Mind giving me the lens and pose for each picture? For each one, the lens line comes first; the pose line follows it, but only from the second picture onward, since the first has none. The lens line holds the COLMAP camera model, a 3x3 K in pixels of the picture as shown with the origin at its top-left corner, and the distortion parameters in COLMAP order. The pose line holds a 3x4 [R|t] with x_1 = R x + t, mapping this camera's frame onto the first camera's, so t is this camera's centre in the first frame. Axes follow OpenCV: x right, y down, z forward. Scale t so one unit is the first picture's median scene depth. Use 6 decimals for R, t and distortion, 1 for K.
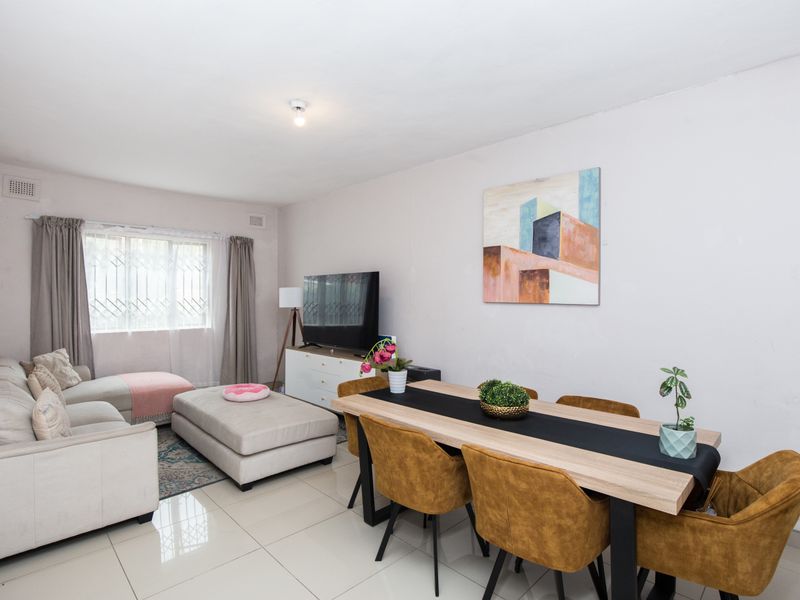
lens RADIAL K [[415.9, 0, 404.1], [0, 415.9, 300.4], [0, 0, 1]] dist [-0.030958, 0.004037]
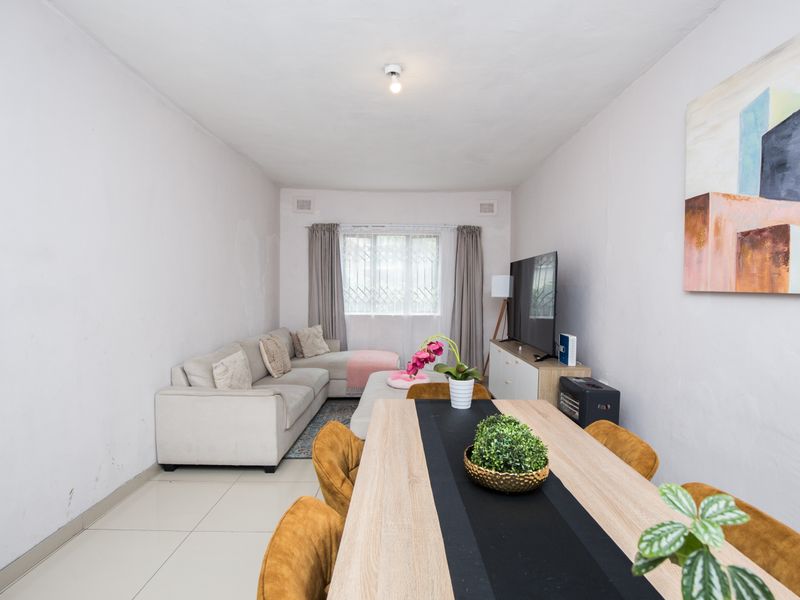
lens RADIAL K [[415.9, 0, 404.3], [0, 415.9, 300.5], [0, 0, 1]] dist [-0.030958, 0.004037]
pose [[0.713108, 0.023797, -0.700650, 0.322138], [-0.012008, 0.999692, 0.021733, 0.009776], [0.700952, -0.007085, 0.713174, 0.292460]]
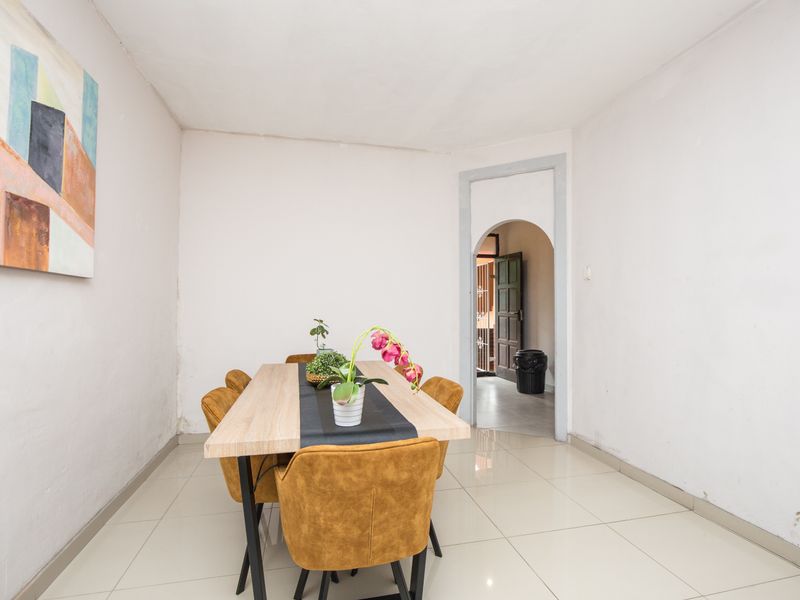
lens RADIAL K [[415.9, 0, 402.9], [0, 415.9, 300.1], [0, 0, 1]] dist [-0.030958, 0.004037]
pose [[-0.848654, 0.000693, 0.528947, -0.278503], [0.000180, 0.999999, -0.001022, 0.039576], [-0.528948, -0.000772, -0.848654, 1.068630]]
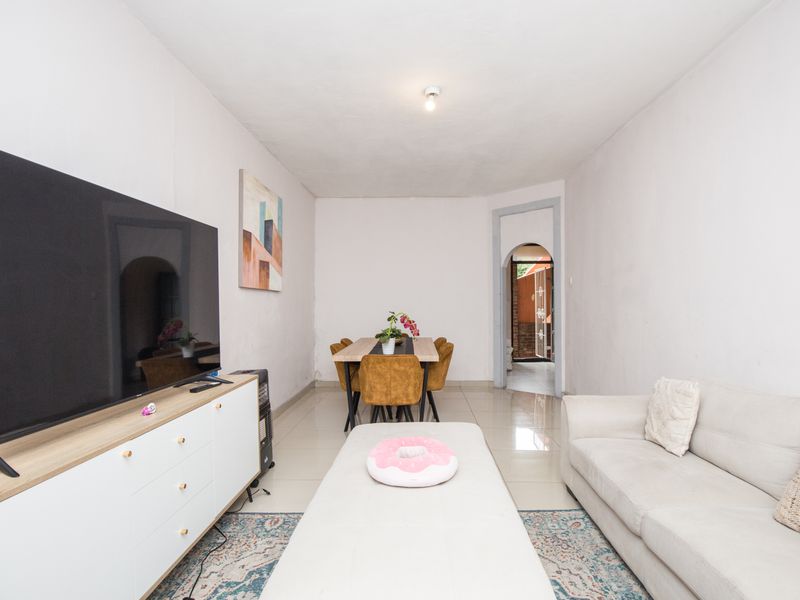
lens RADIAL K [[415.9, 0, 397.8], [0, 415.9, 297.7], [0, 0, 1]] dist [-0.030958, 0.004037]
pose [[-0.672244, 0.008722, 0.740278, -0.750504], [0.007636, 0.999959, -0.004847, 0.036079], [-0.740290, 0.002394, -0.672283, 1.383884]]
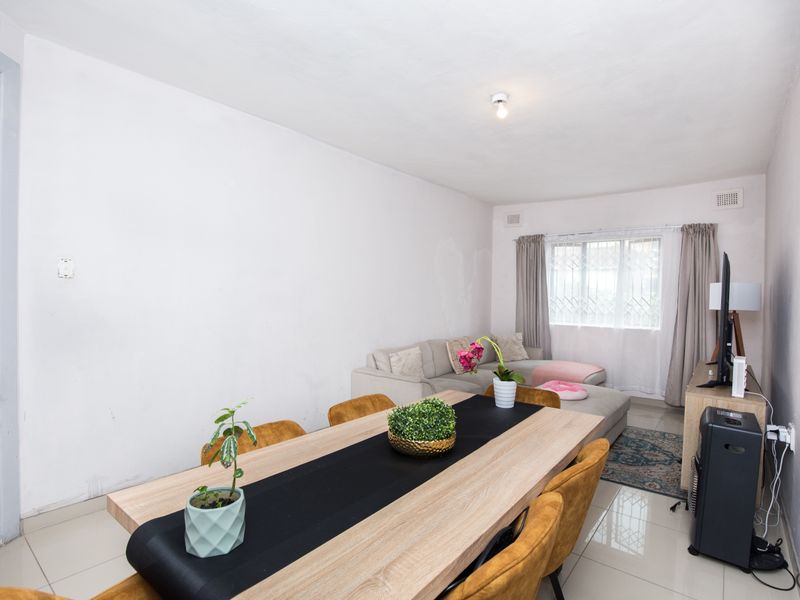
lens RADIAL K [[415.9, 0, 405.0], [0, 415.9, 300.6], [0, 0, 1]] dist [-0.030958, 0.004037]
pose [[0.119679, 0.011224, -0.992749, 0.566337], [-0.022953, 0.999700, 0.008536, 0.010015], [0.992547, 0.021765, 0.119901, 0.529123]]
